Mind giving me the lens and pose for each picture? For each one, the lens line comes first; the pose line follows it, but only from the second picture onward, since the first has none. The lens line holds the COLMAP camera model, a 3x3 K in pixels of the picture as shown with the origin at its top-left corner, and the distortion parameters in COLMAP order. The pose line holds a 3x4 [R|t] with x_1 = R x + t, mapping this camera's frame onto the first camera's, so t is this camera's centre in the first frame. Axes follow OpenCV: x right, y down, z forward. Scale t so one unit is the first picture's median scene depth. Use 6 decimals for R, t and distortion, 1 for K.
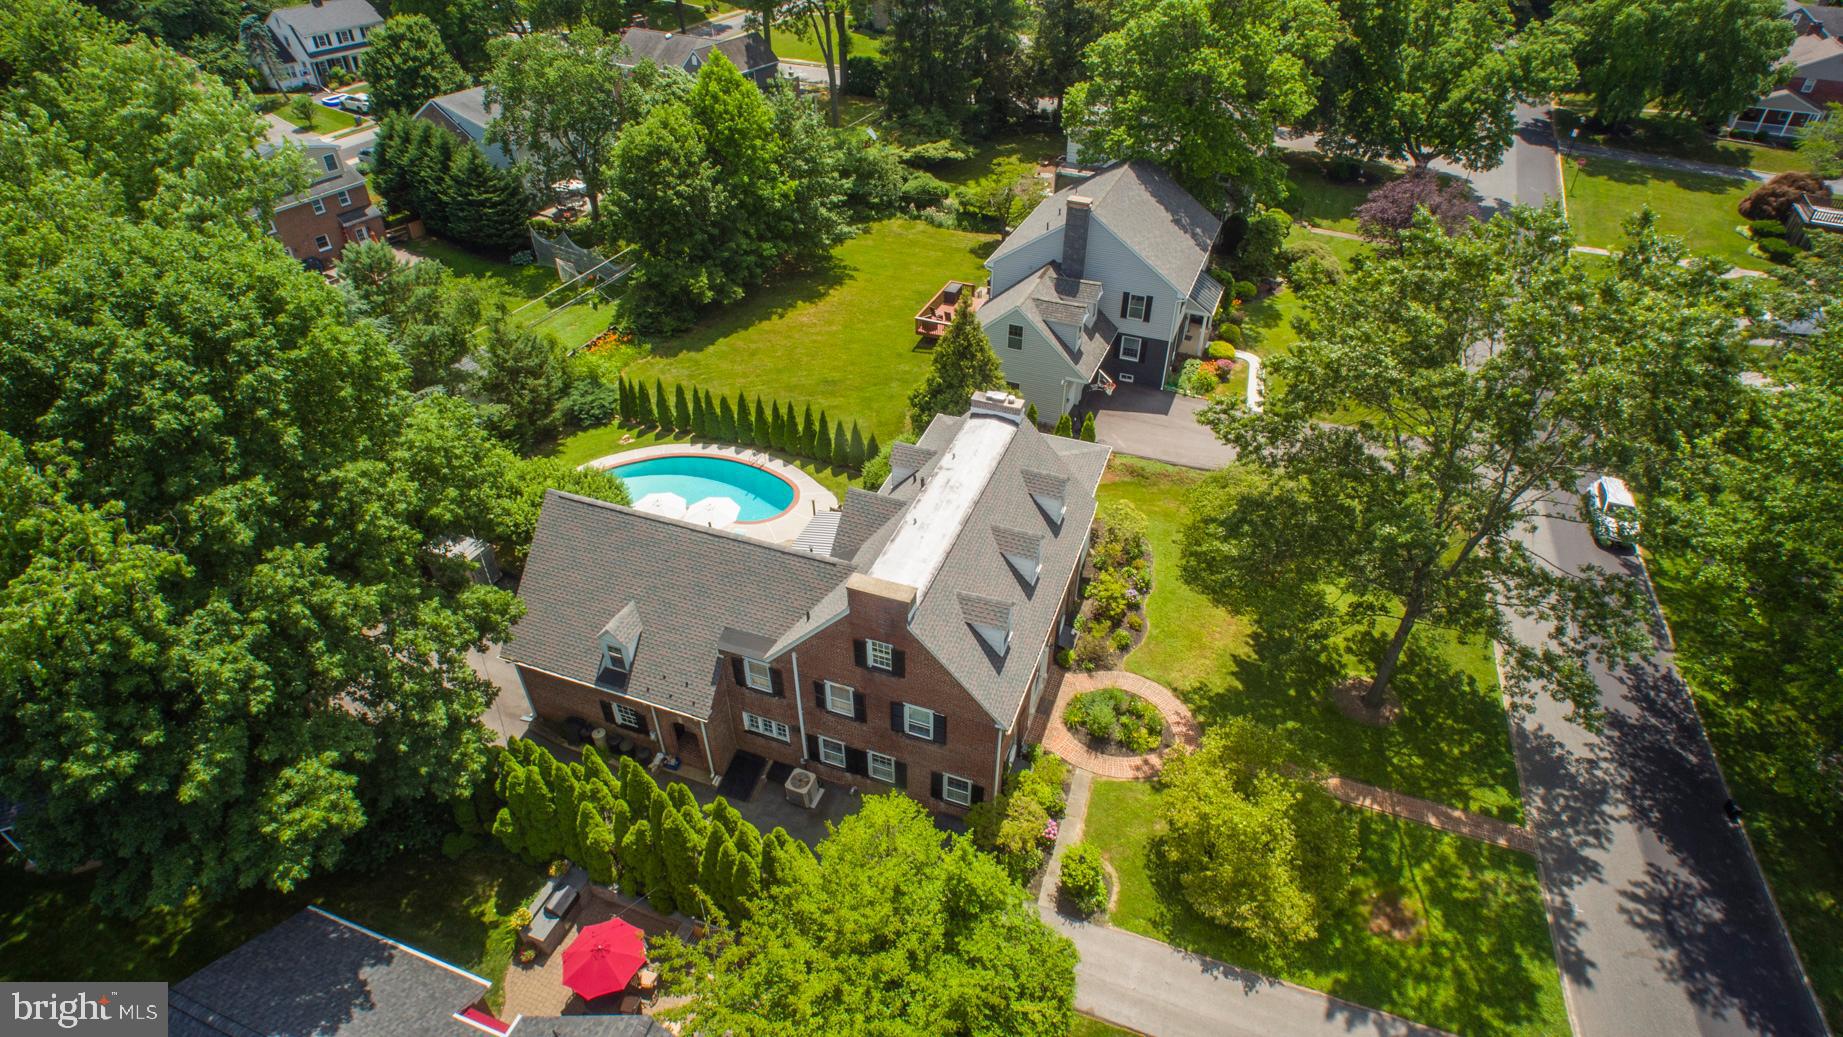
lens RADIAL K [[964.8, 0, 926.3], [0, 964.8, 528.1], [0, 0, 1]] dist [-0.033141, 0.011555]
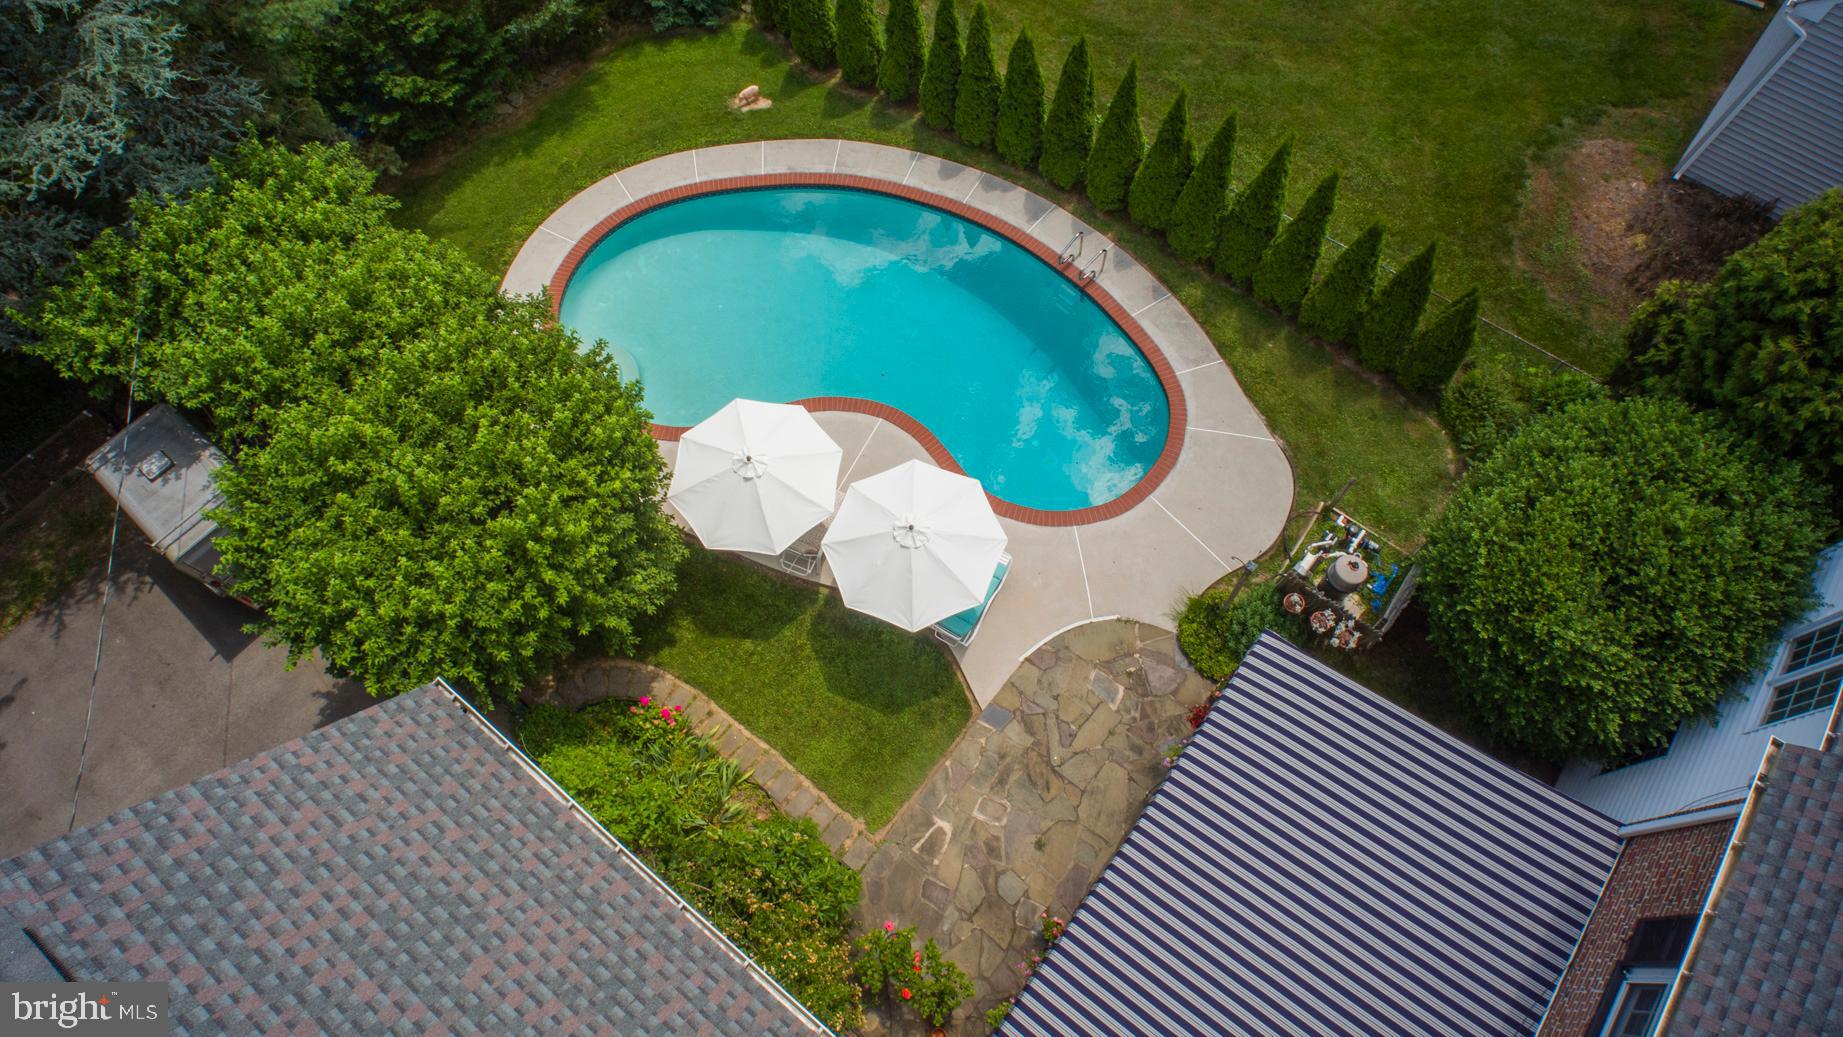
lens RADIAL K [[964.8, 0, 932.3], [0, 964.8, 522.0], [0, 0, 1]] dist [-0.033141, 0.011555]
pose [[0.954178, 0.264482, -0.139979, -0.179591], [-0.170096, 0.864237, 0.473457, -0.169000], [0.246196, -0.427953, 0.869623, 0.755526]]
